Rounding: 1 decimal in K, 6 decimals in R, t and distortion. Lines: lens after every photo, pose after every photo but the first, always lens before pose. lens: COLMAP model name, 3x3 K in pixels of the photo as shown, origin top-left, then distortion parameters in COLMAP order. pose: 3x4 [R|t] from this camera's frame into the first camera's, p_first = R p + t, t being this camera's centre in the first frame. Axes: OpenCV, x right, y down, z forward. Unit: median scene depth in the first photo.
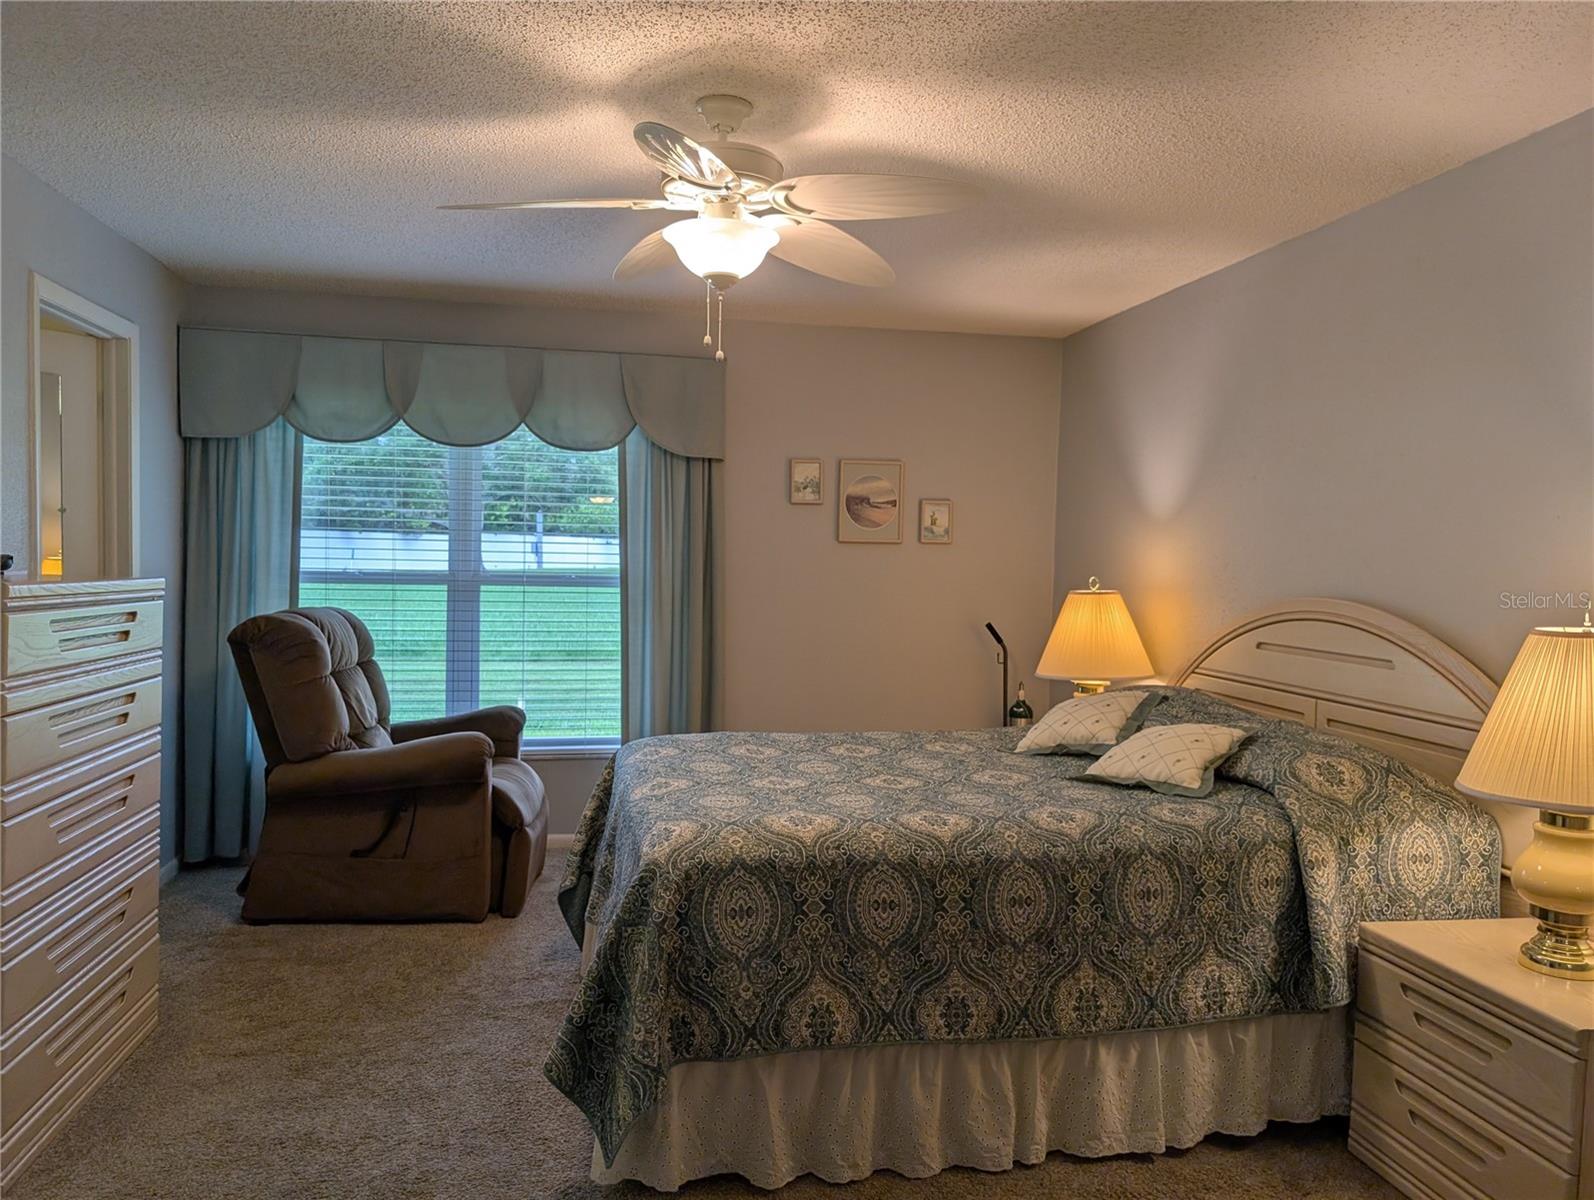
lens RADIAL K [[1147.9, 0, 795.2], [0, 1147.9, 604.2], [0, 0, 1]] dist [0.015565, -0.004756]
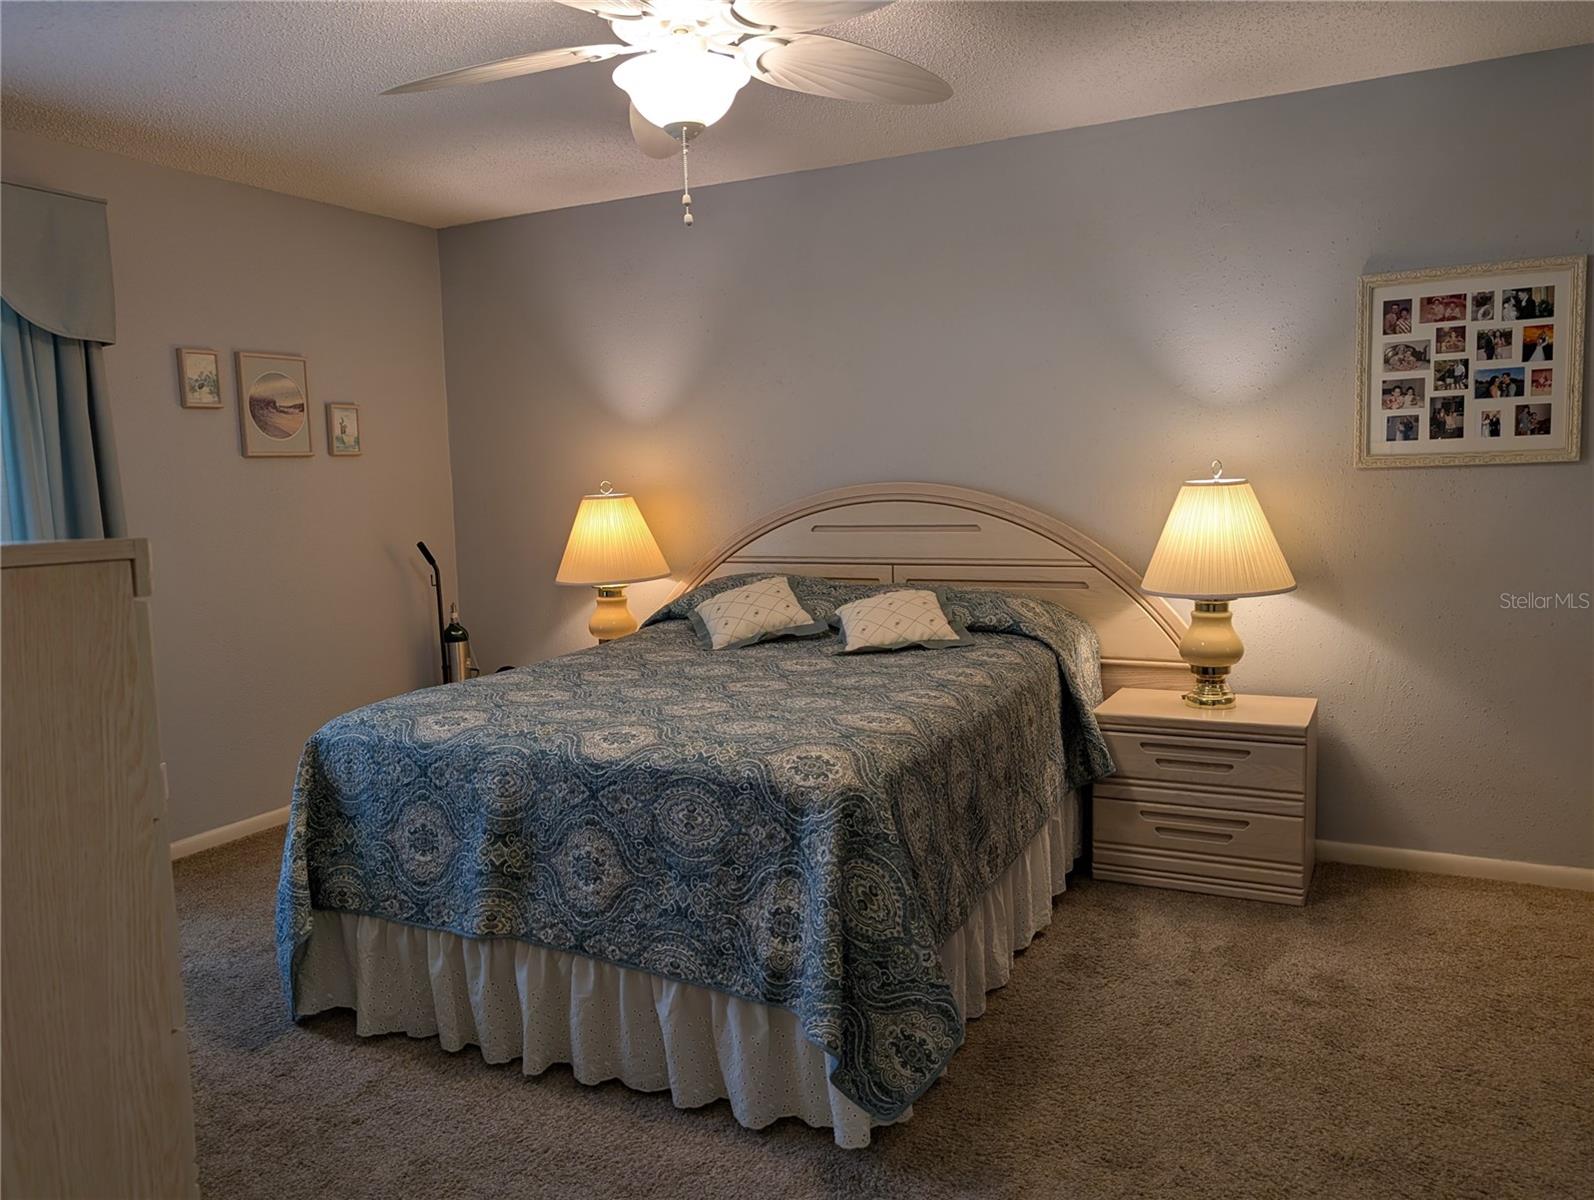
lens RADIAL K [[1147.9, 0, 795.2], [0, 1147.9, 604.2], [0, 0, 1]] dist [0.015565, -0.004756]
pose [[0.621675, -0.126919, 0.772924, -0.372486], [0.075761, 0.991901, 0.101940, -0.005561], [-0.779602, -0.004816, 0.626256, 0.214687]]
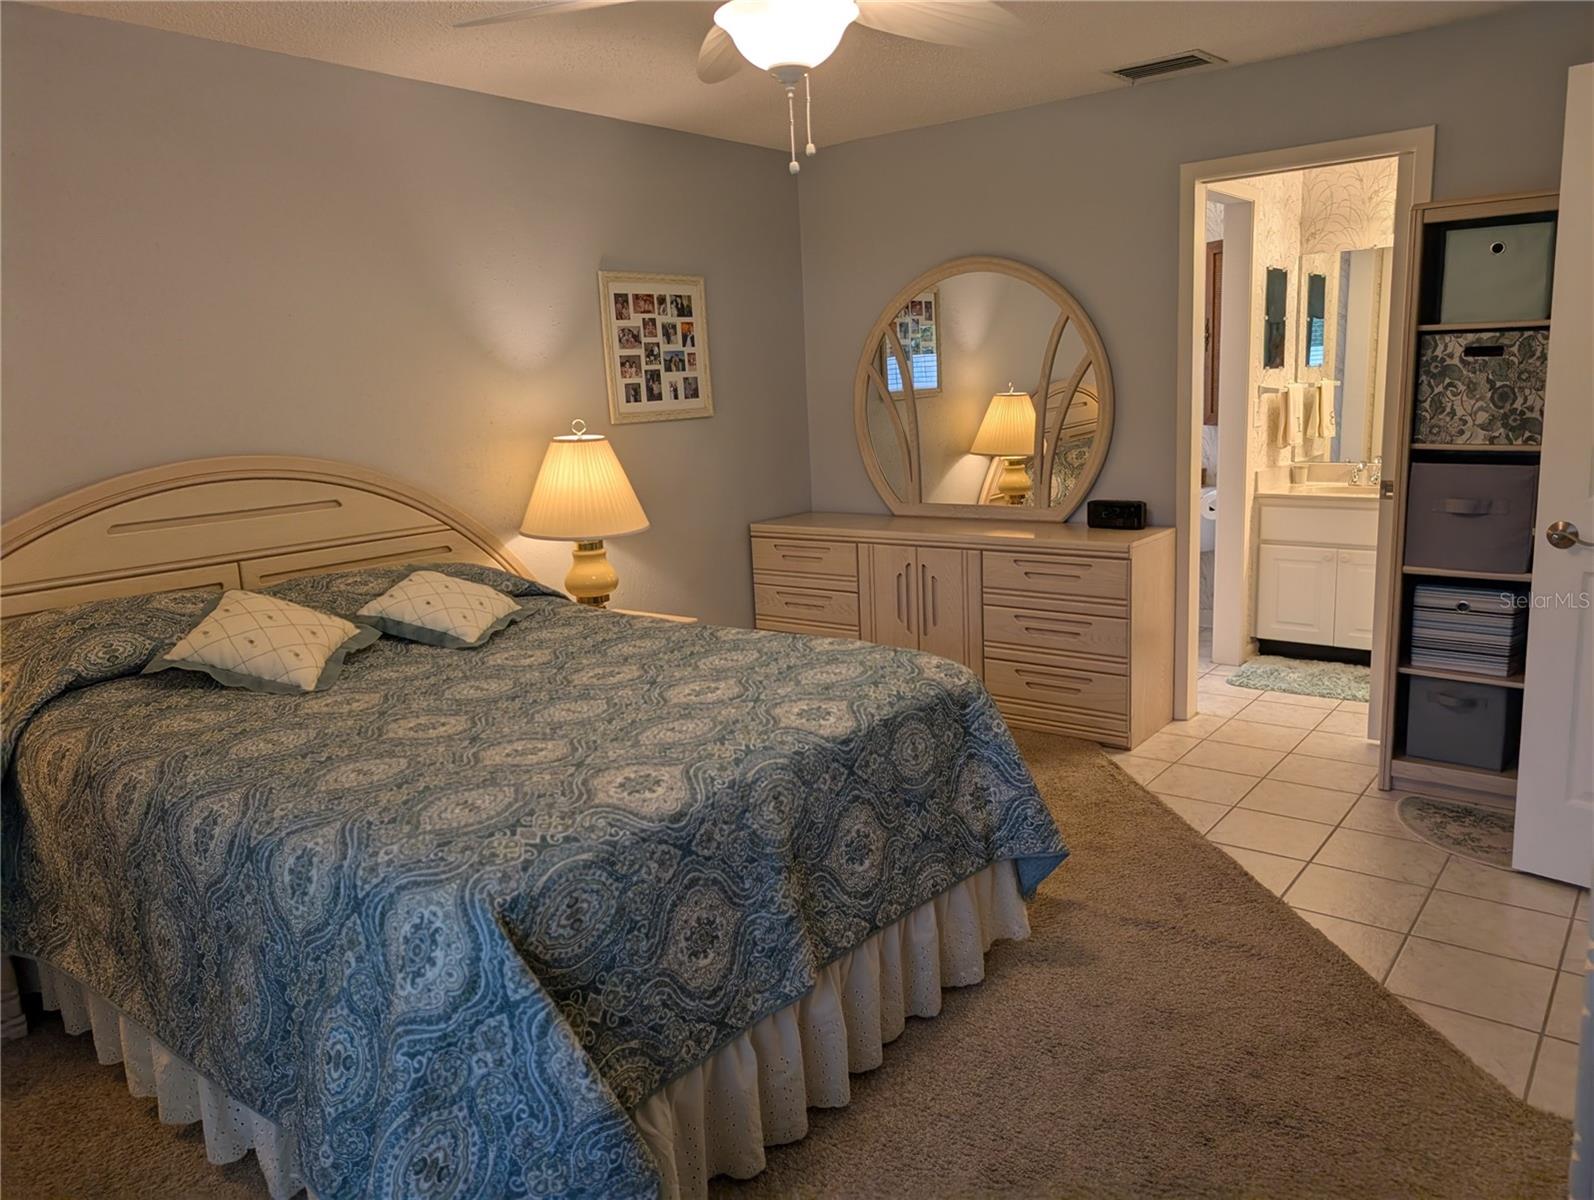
lens RADIAL K [[1147.9, 0, 795.2], [0, 1147.9, 604.2], [0, 0, 1]] dist [0.015565, -0.004756]
pose [[-0.645224, -0.140564, 0.750951, -0.380872], [0.062327, 0.969968, 0.235111, -0.053304], [-0.761447, 0.198504, -0.617086, 0.829389]]
